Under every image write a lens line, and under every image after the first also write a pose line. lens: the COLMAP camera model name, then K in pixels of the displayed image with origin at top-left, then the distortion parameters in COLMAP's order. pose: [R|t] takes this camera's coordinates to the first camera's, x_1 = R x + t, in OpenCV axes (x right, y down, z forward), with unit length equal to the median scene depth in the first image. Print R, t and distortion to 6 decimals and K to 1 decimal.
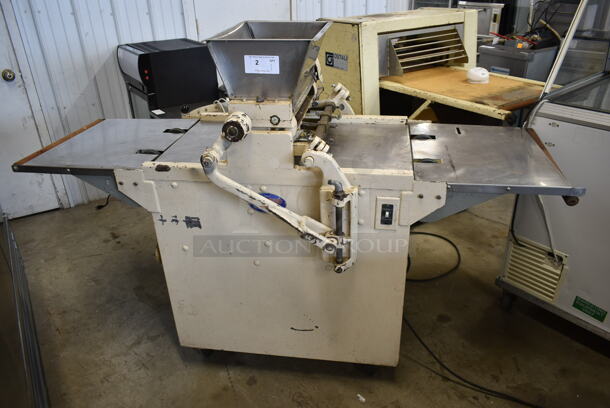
lens RADIAL K [[464.5, 0, 306.5], [0, 464.5, 206.0], [0, 0, 1]] dist [-0.019028, 0.001715]
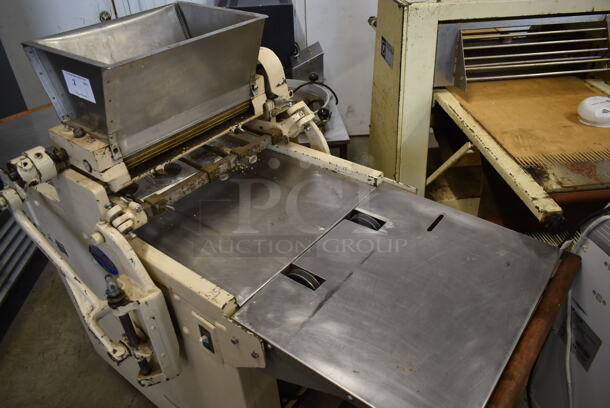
lens RADIAL K [[464.5, 0, 302.8], [0, 464.5, 206.3], [0, 0, 1]] dist [-0.019028, 0.001715]
pose [[0.871981, 0.270864, -0.407777, 0.468757], [-0.211779, 0.959720, 0.184626, -0.288827], [0.441361, -0.074632, 0.894221, 0.439668]]
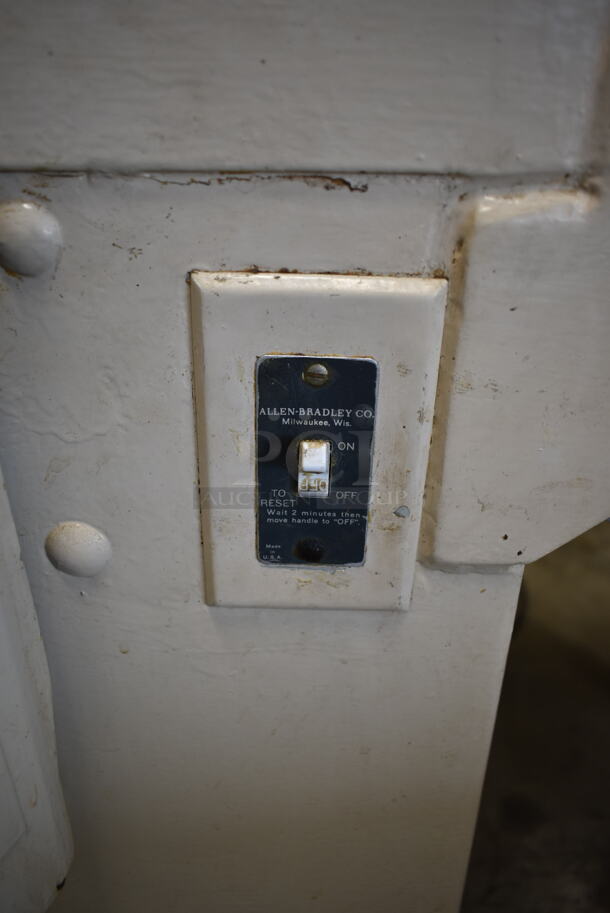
lens RADIAL K [[695.3, 0, 308.9], [0, 695.3, 456.7], [0, 0, 1]] dist [-0.019028, 0.001715]
pose [[0.988775, -0.031419, 0.146072, 0.137824], [0.034153, 0.999285, -0.016249, 0.016595], [-0.145457, 0.021055, 0.989141, 0.780127]]
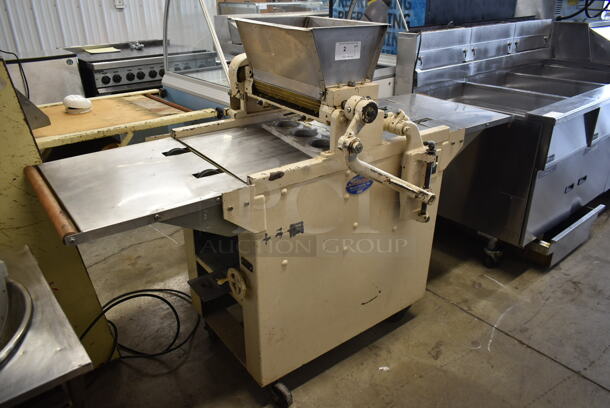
lens RADIAL K [[464.5, 0, 304.7], [0, 464.5, 202.1], [0, 0, 1]] dist [-0.019028, 0.001715]
pose [[0.695836, -0.277786, 0.662304, -0.826646], [0.312167, 0.947487, 0.069427, -0.073807], [-0.646810, 0.158440, 0.746012, 0.293685]]
